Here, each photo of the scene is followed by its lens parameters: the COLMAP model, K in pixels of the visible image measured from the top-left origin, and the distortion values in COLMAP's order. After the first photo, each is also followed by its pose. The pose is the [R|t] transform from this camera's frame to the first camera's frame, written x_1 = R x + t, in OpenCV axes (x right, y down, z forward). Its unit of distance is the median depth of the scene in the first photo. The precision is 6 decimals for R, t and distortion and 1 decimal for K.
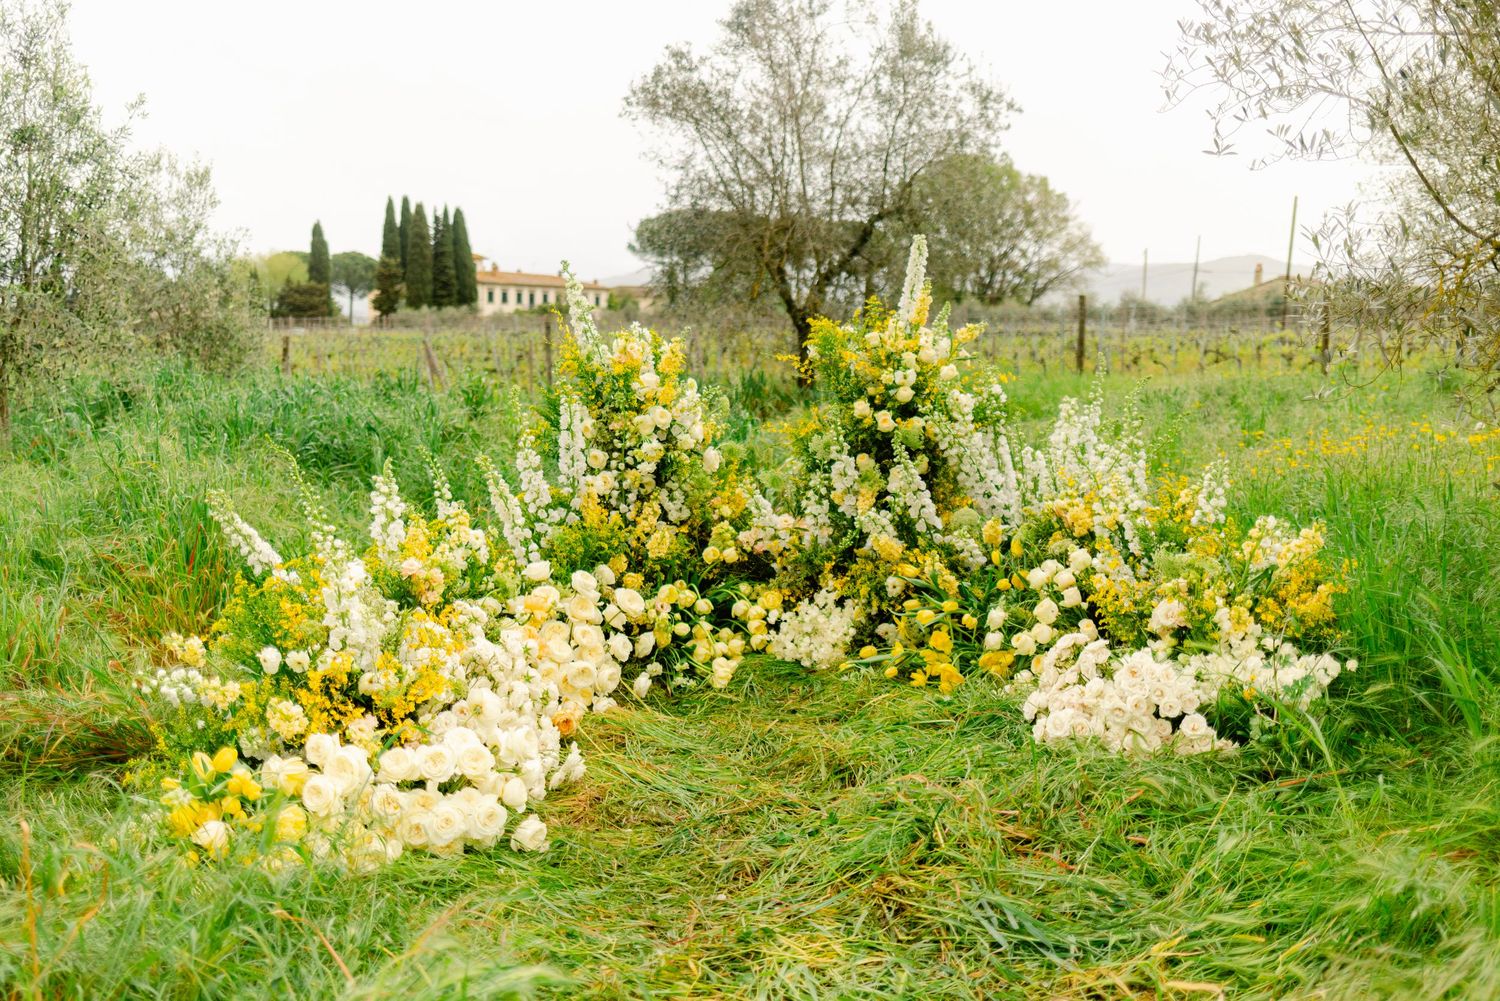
lens RADIAL K [[1394.4, 0, 750.0], [0, 1394.4, 500.5], [0, 0, 1]] dist [0.014192, 0.003284]
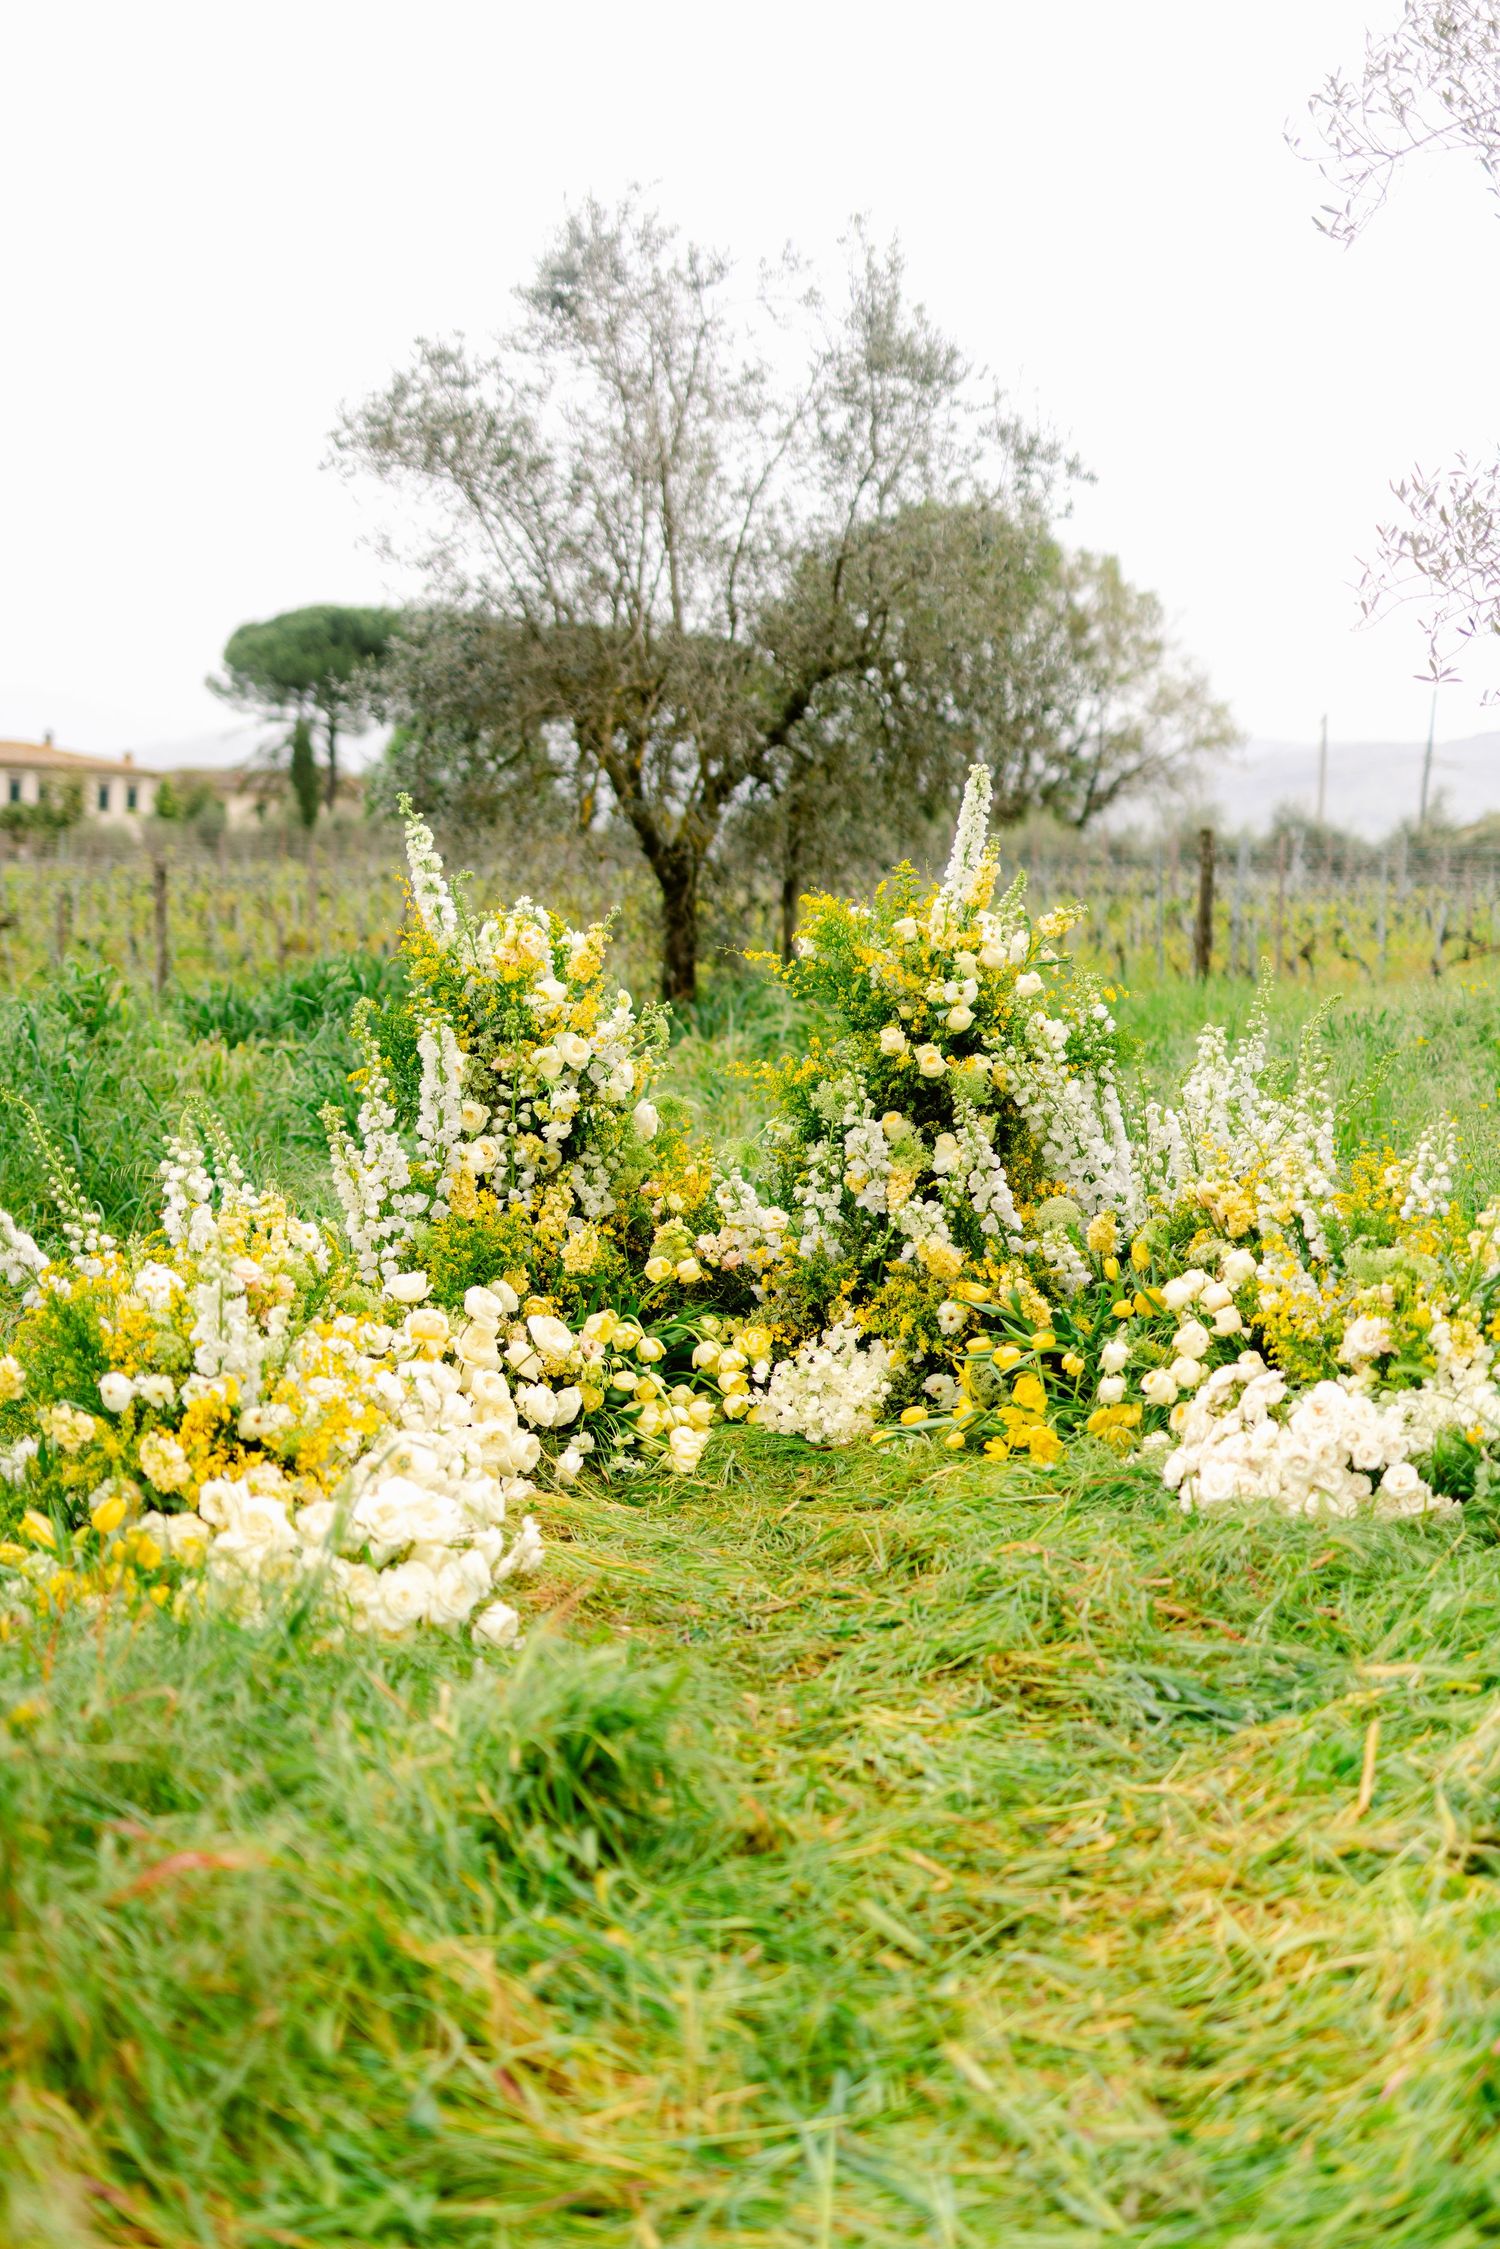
lens RADIAL K [[2954.8, 0, 750.0], [0, 2954.8, 1124.5], [0, 0, 1]] dist [0.019542, 0.000146]
pose [[0.996477, 0.008292, 0.083461, -0.099456], [-0.005118, 0.999258, -0.038169, 0.024515], [-0.083715, 0.037607, 0.995780, -0.339290]]
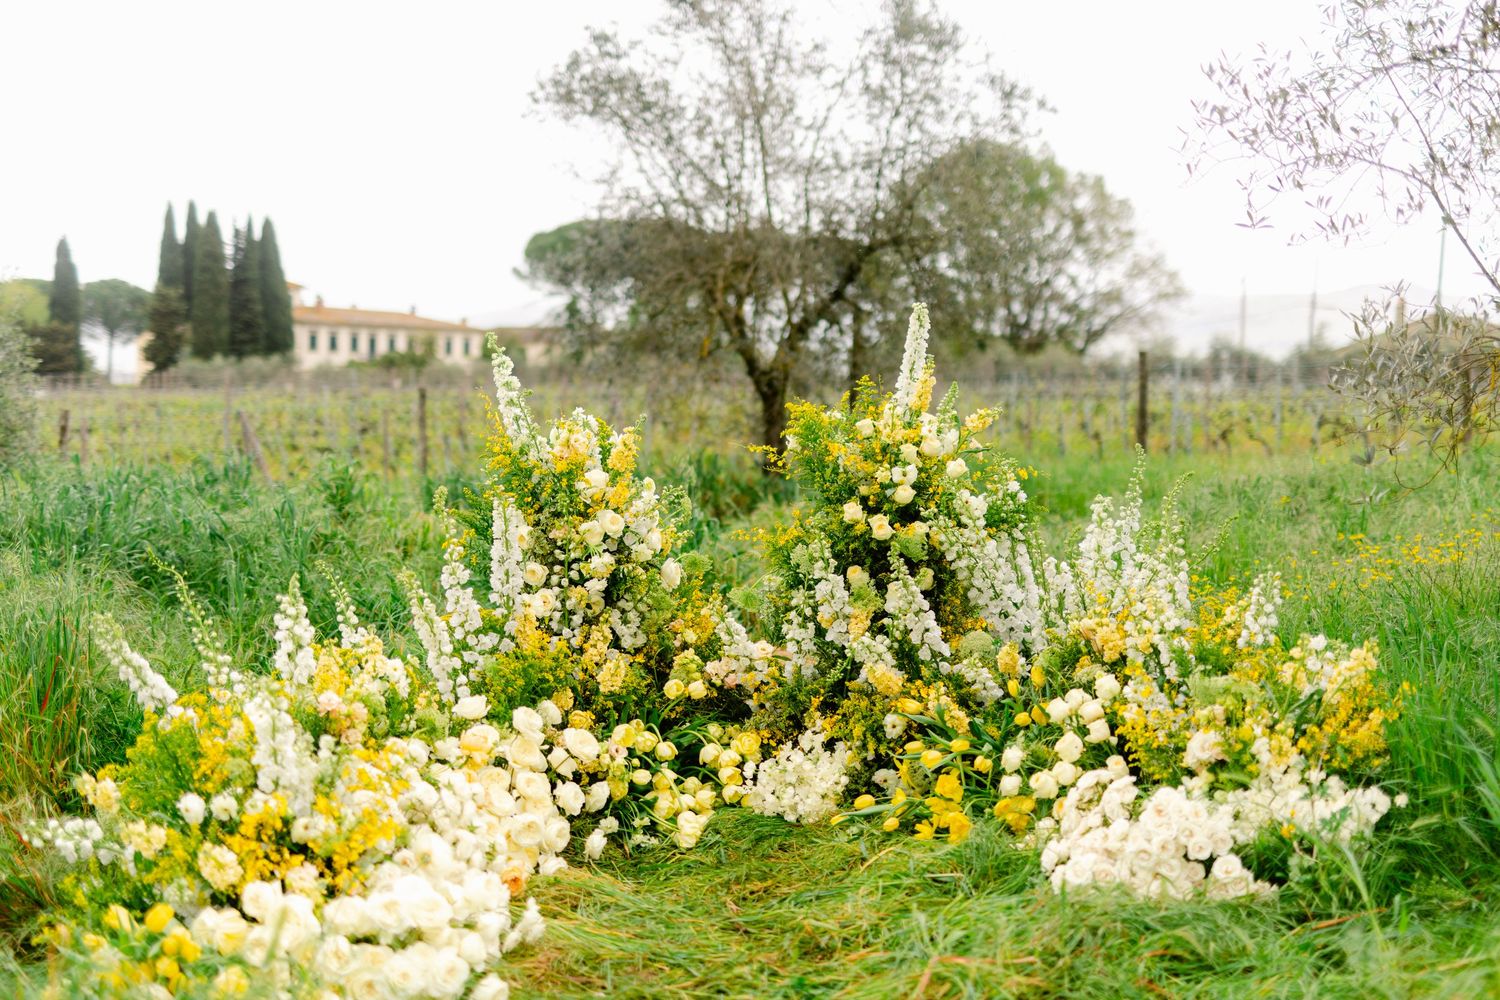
lens RADIAL K [[1970.7, 0, 750.0], [0, 1970.7, 500.0], [0, 0, 1]] dist [0.019542, 0.000146]
pose [[0.999525, -0.003882, 0.030588, -0.018194], [0.005917, 0.997754, -0.066726, 0.005451], [-0.030260, 0.066875, 0.997302, -0.180493]]
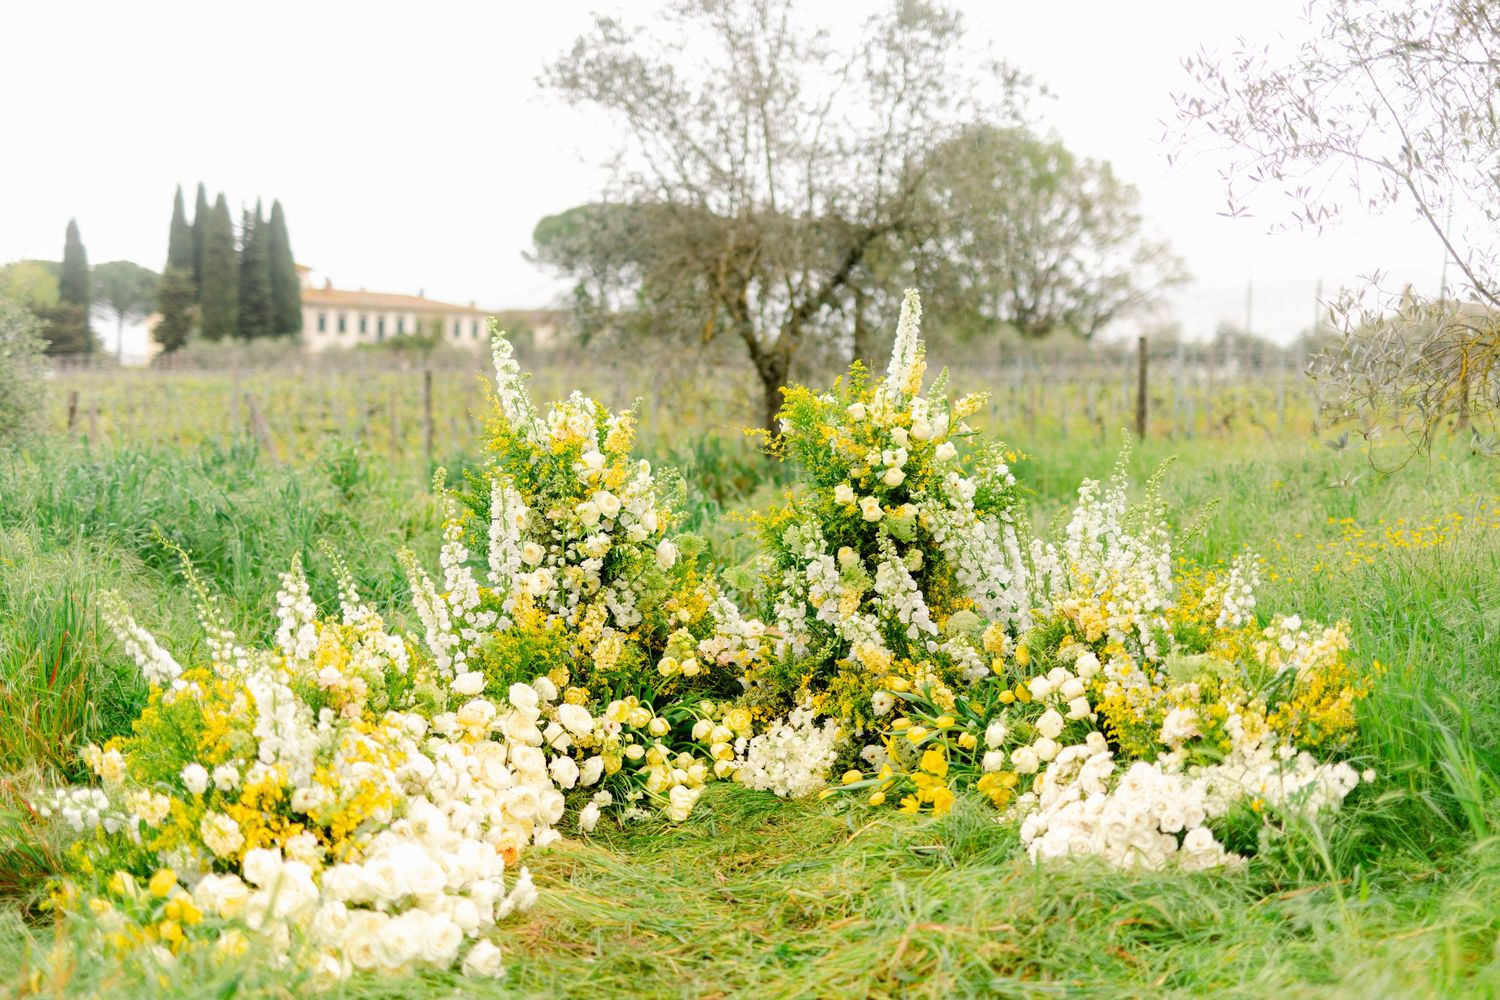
lens RADIAL K [[1962.8, 0, 750.0], [0, 1962.8, 500.0], [0, 0, 1]] dist [0.017161, 0.028154]
pose [[0.999624, -0.000455, 0.027403, -0.010484], [0.002045, 0.998314, -0.058014, 0.007422], [-0.027330, 0.058048, 0.997940, -0.201759]]
